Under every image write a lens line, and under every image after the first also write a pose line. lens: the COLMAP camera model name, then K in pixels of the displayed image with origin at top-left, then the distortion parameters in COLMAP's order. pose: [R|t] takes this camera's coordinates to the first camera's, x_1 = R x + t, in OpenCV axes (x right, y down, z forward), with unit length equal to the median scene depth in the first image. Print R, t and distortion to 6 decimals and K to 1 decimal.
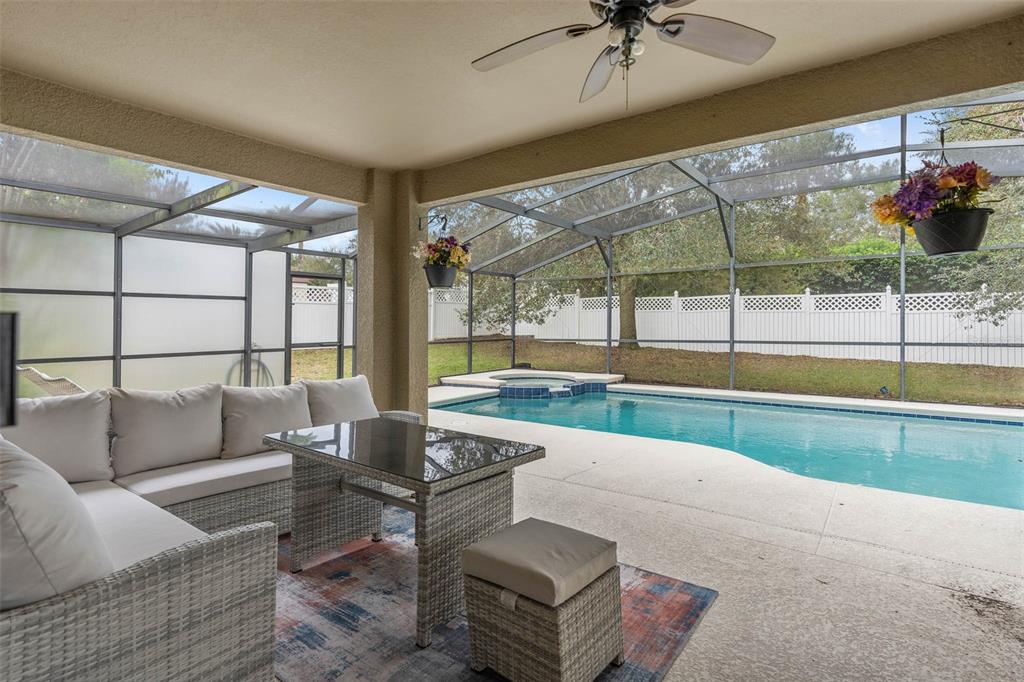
lens RADIAL K [[480.4, 0, 492.7], [0, 480.4, 318.6], [0, 0, 1]] dist [0.004919, -0.000281]
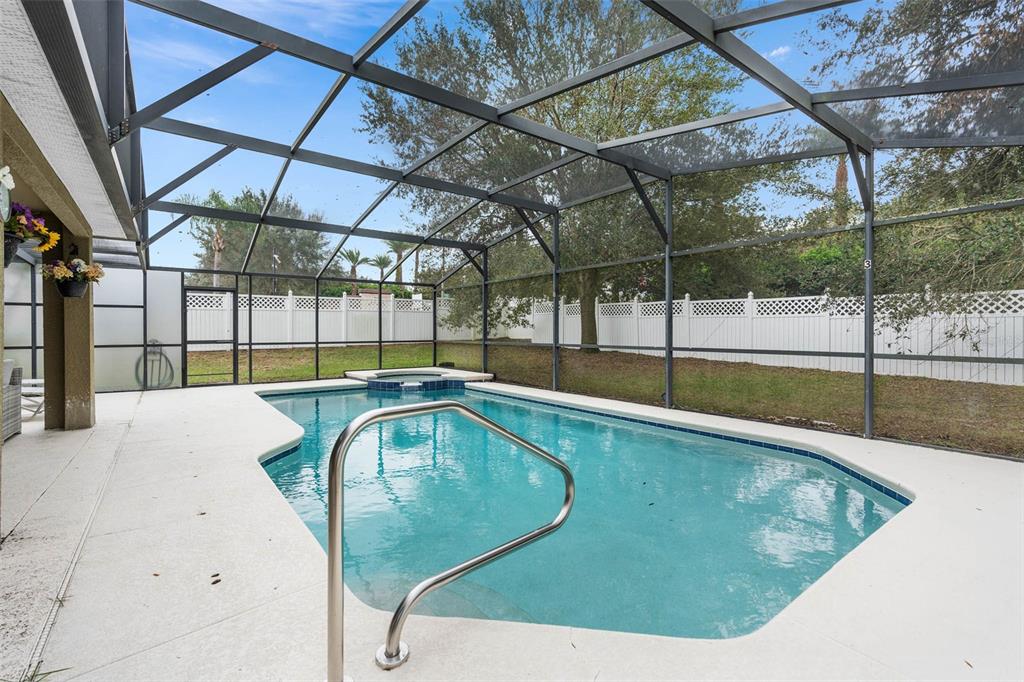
lens RADIAL K [[466.0, 0, 508.2], [0, 466.0, 340.0], [0, 0, 1]] dist [-0.016436, 0.000066]
pose [[0.963610, 0.012801, -0.267006, 0.469166], [-0.004256, 0.999461, 0.032558, 0.003721], [0.267279, -0.030237, 0.963145, 0.000294]]
